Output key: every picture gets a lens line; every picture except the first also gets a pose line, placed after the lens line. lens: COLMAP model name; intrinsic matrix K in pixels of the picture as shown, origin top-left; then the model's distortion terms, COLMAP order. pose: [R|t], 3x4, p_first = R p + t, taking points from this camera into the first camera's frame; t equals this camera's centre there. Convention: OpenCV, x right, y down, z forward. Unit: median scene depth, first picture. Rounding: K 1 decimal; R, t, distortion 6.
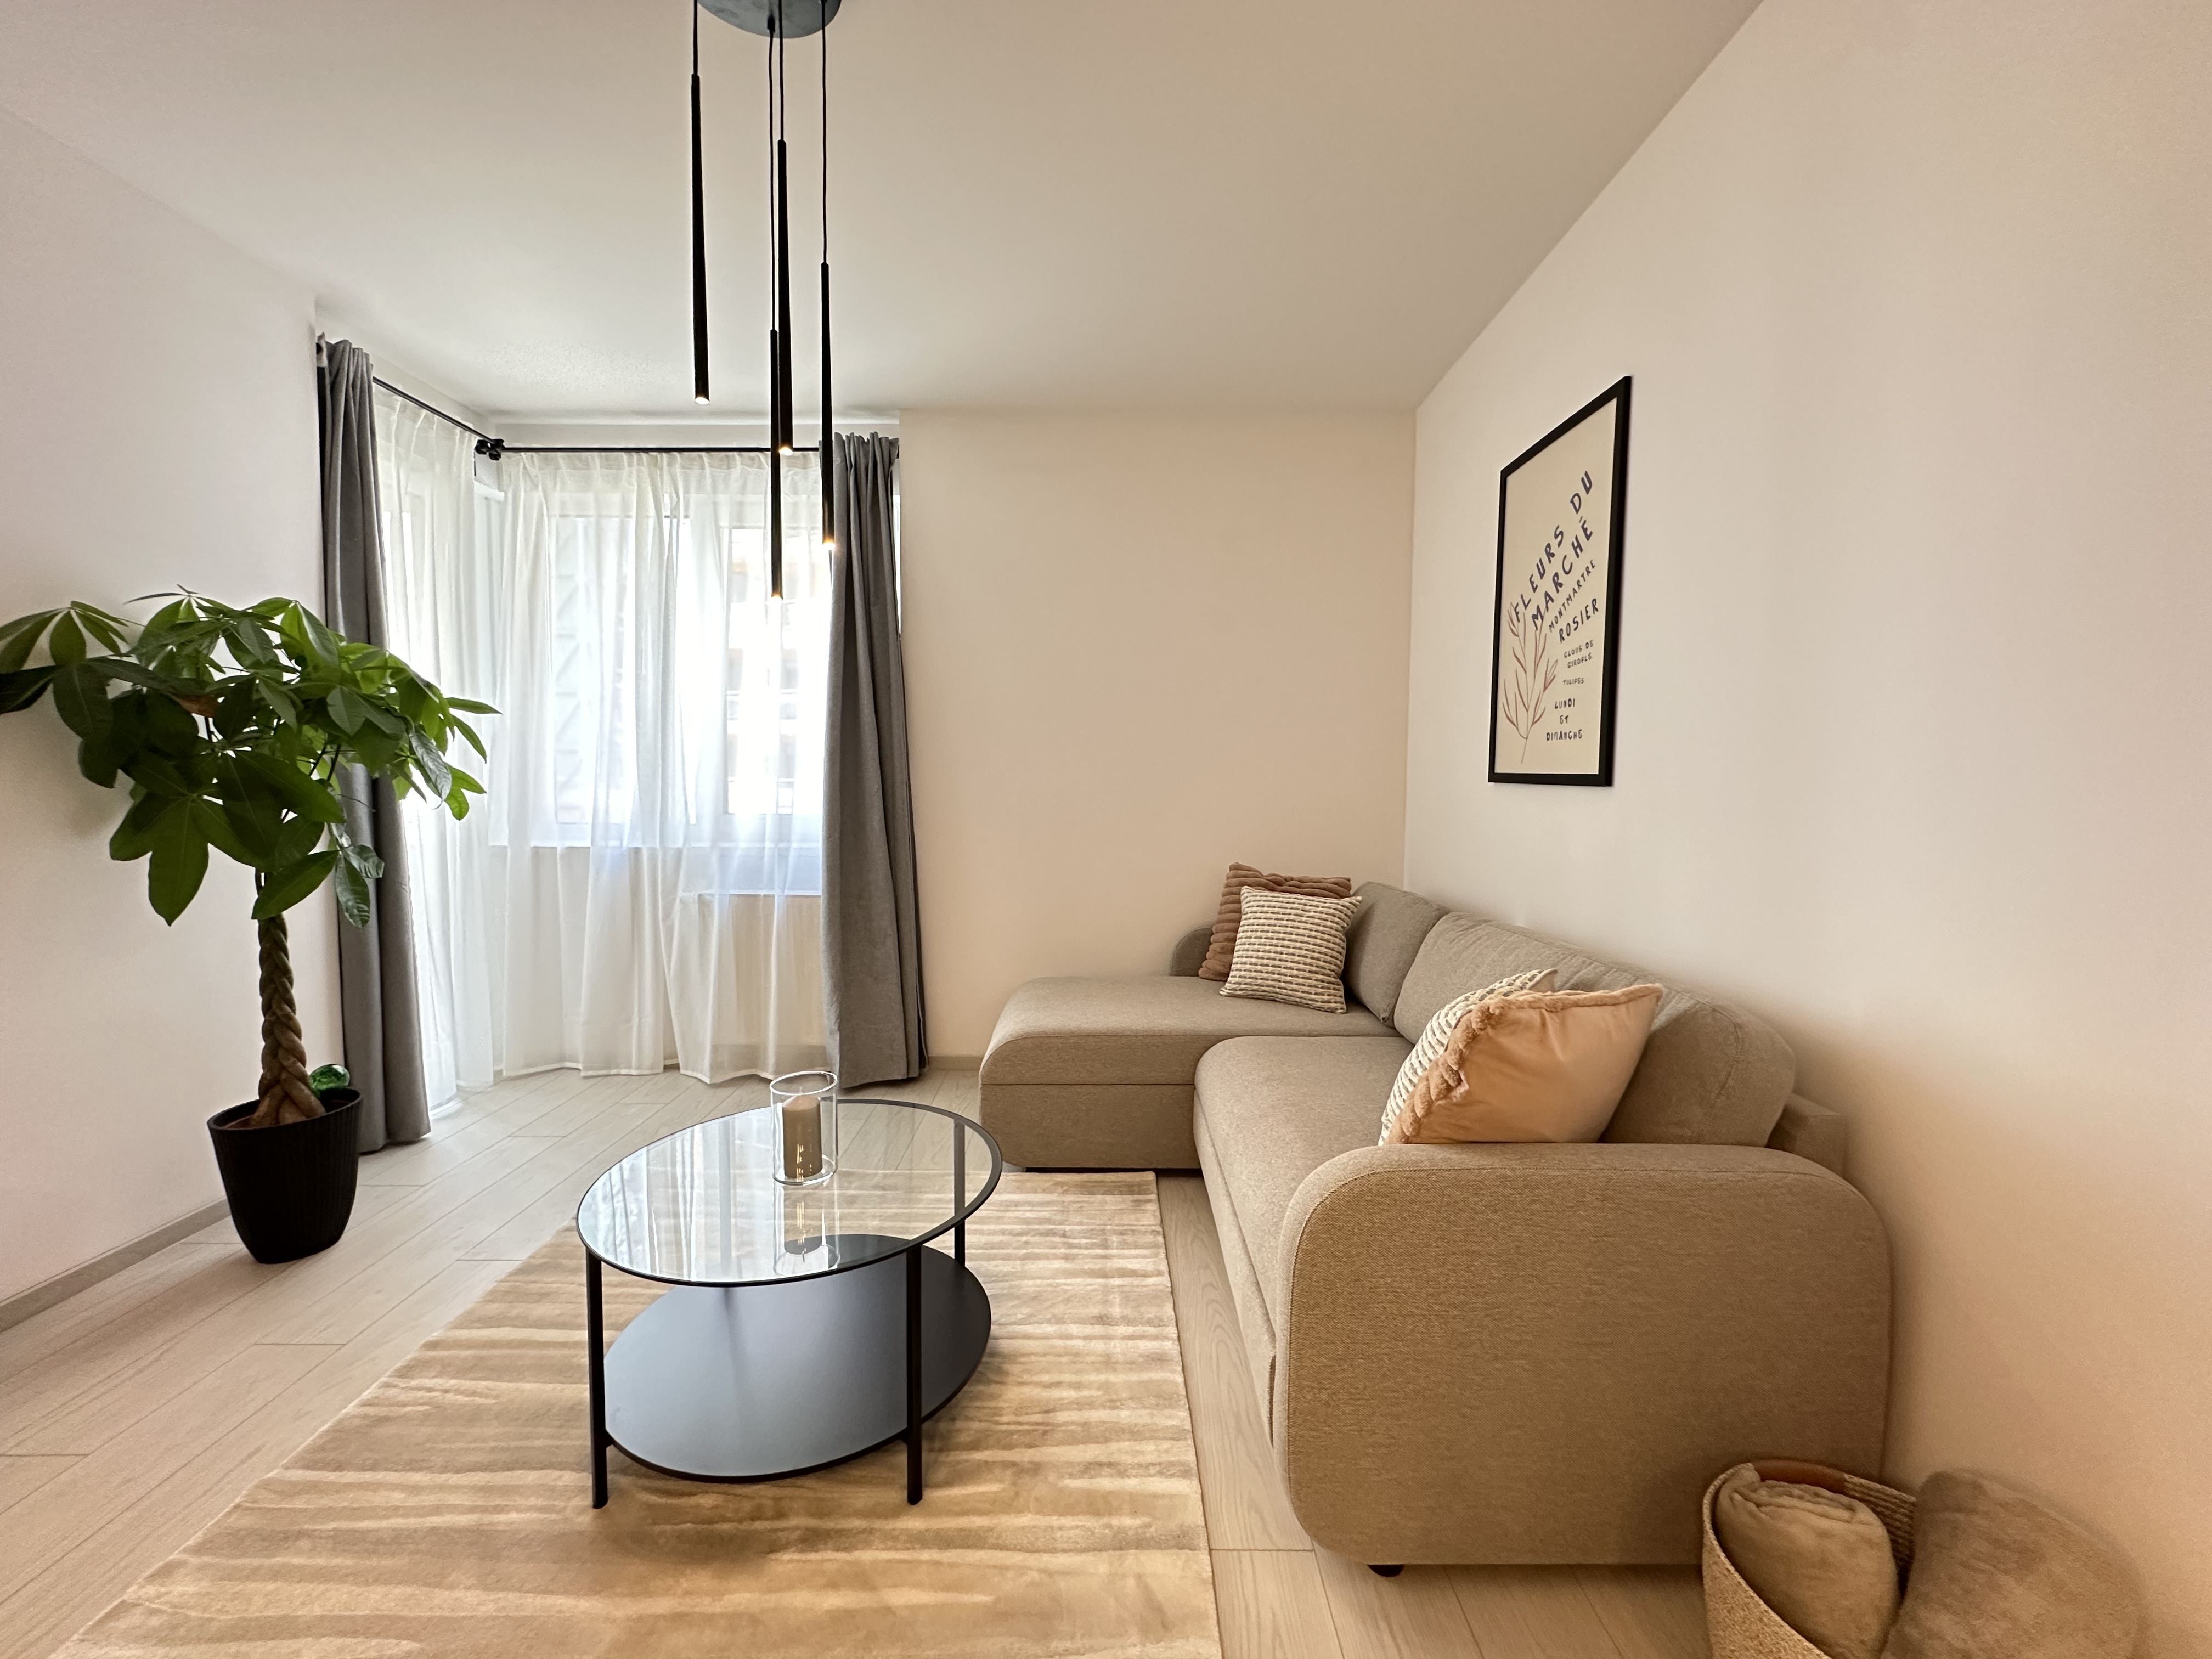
lens RADIAL K [[882.9, 0, 1105.7], [0, 882.9, 829.5], [0, 0, 1]] dist [-0.003301, 0.000448]
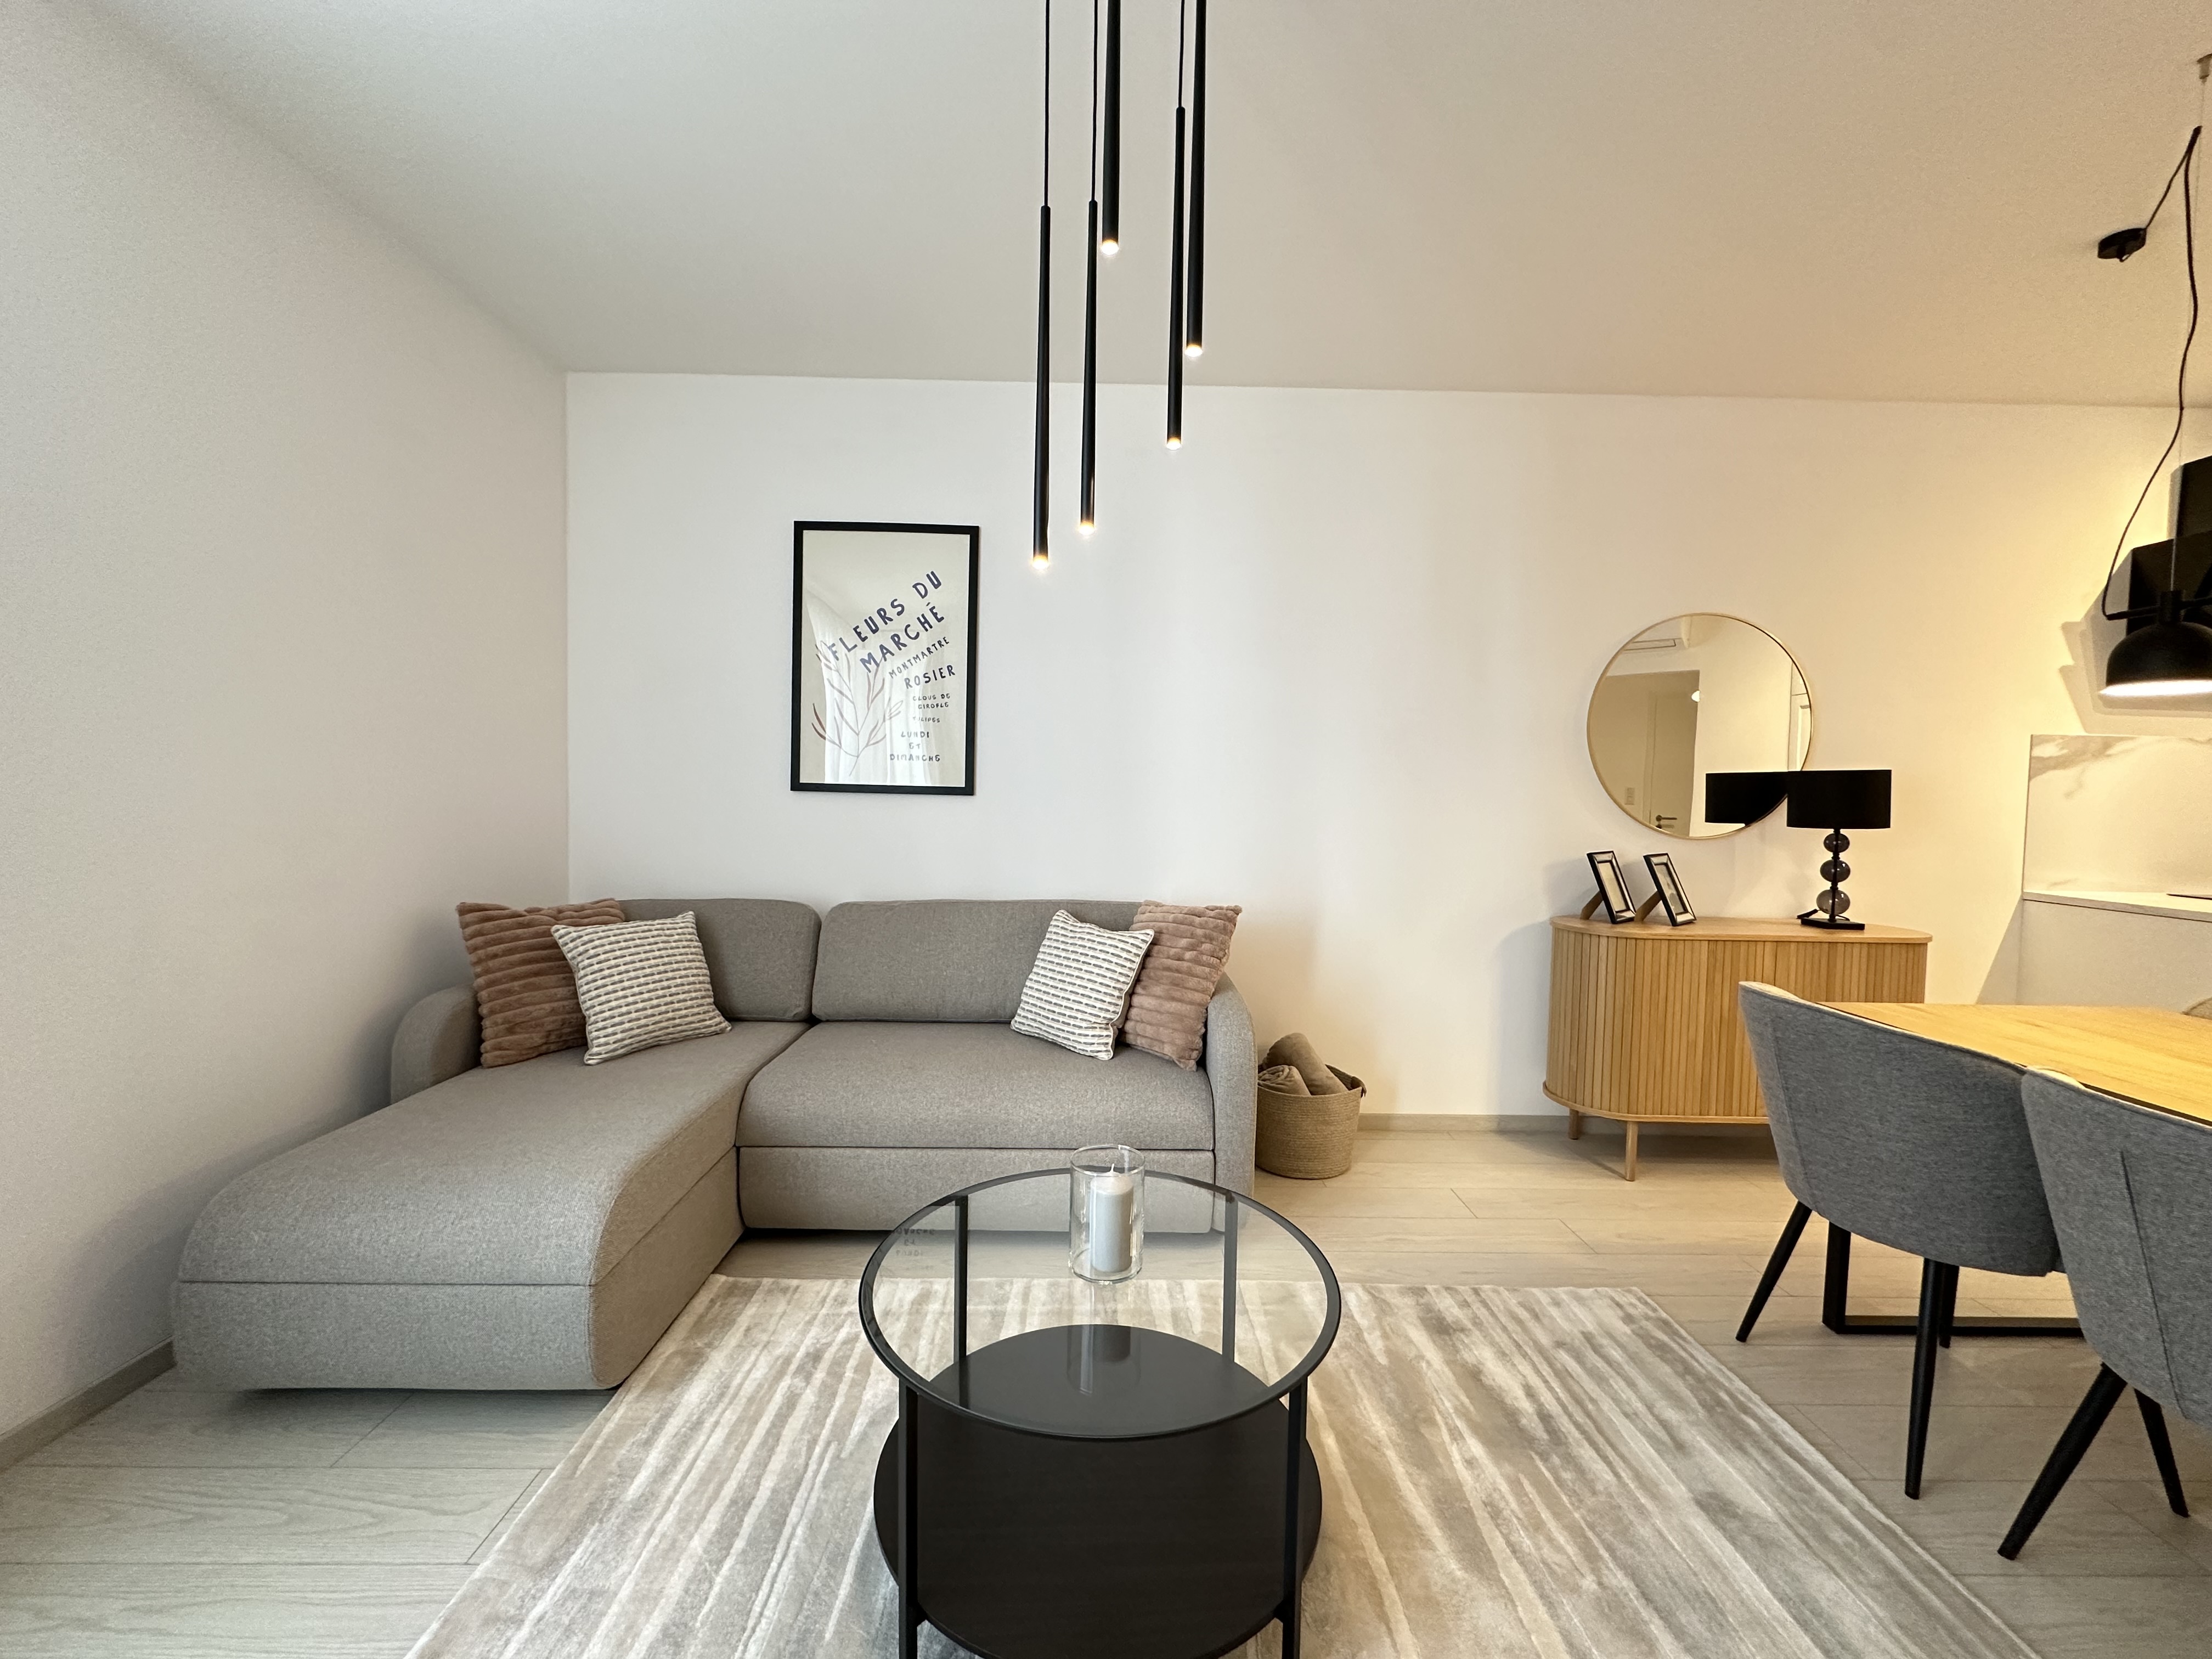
lens RADIAL K [[882.9, 0, 1104.3], [0, 882.9, 829.1], [0, 0, 1]] dist [-0.003301, 0.000448]
pose [[-0.008642, -0.049662, 0.998729, -0.763005], [0.044011, 0.997779, 0.049996, -0.046410], [-0.998994, 0.044387, -0.006437, 0.647755]]
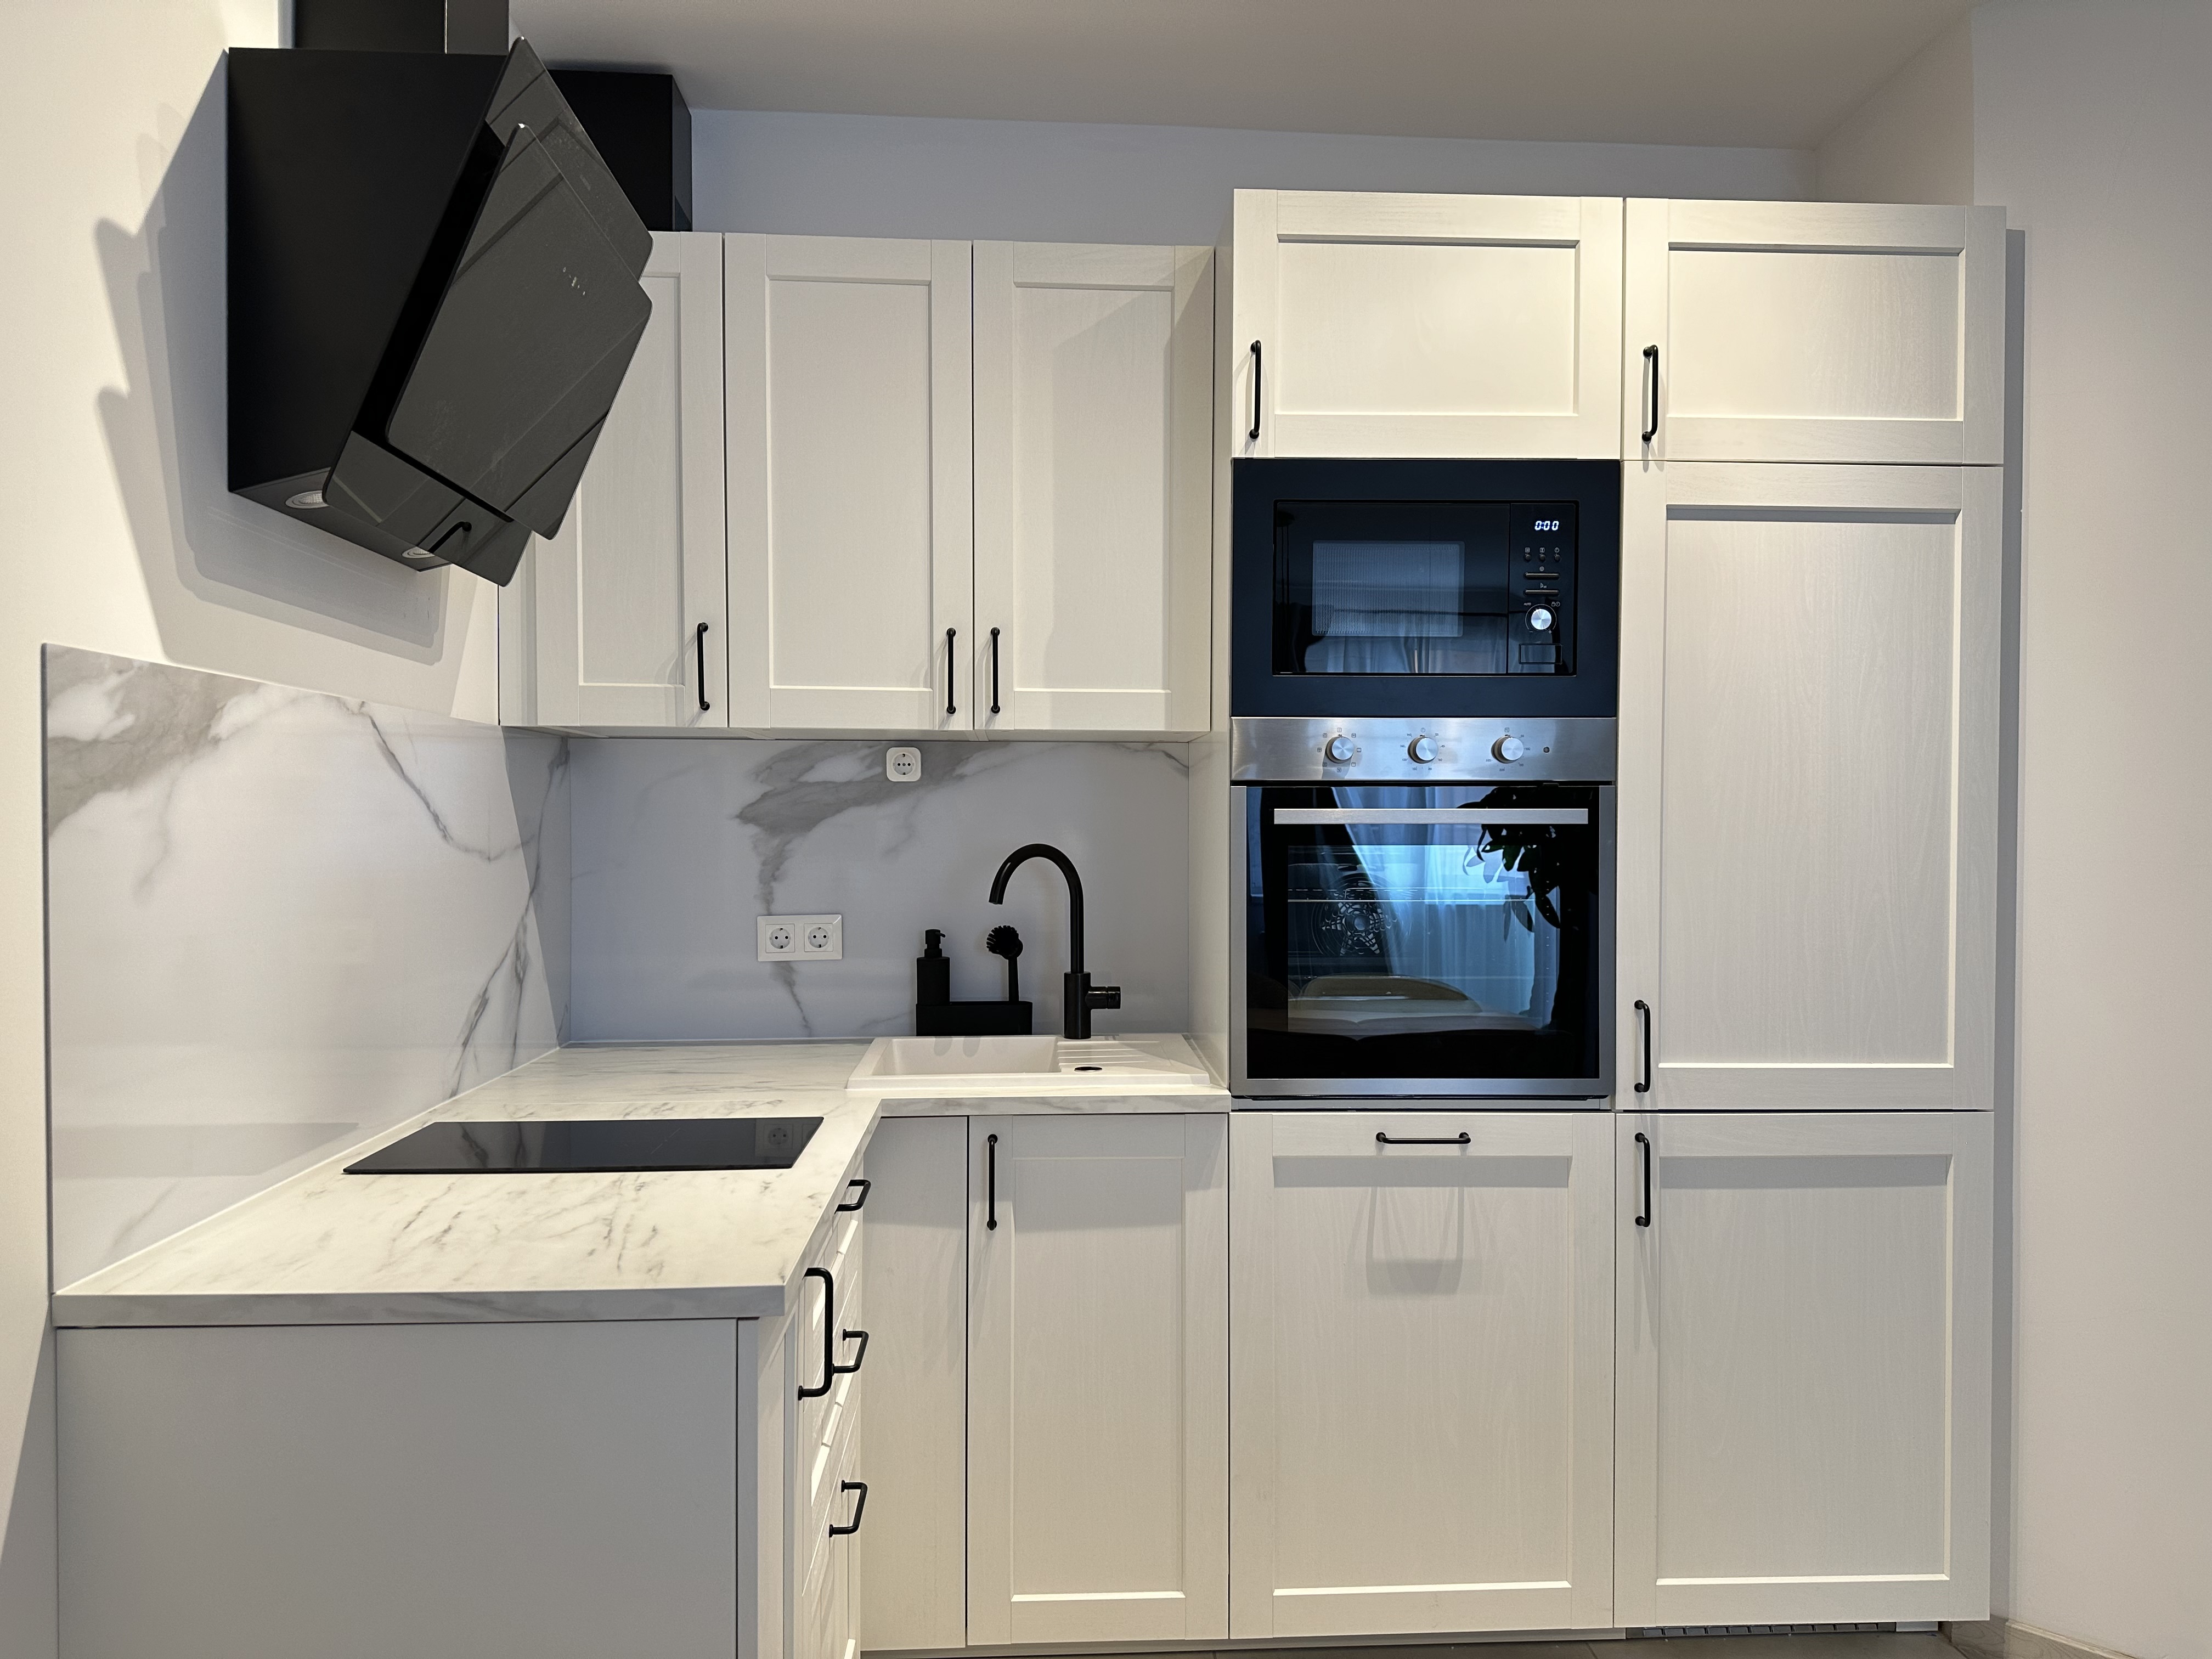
lens RADIAL K [[1549.8, 0, 1100.9], [0, 1549.8, 834.5], [0, 0, 1]] dist [0.074570, -0.090803]
pose [[-0.998200, -0.008652, -0.059351, 0.142243], [-0.013022, 0.997199, 0.073645, -0.039839], [0.058548, 0.074286, -0.995517, -0.113651]]
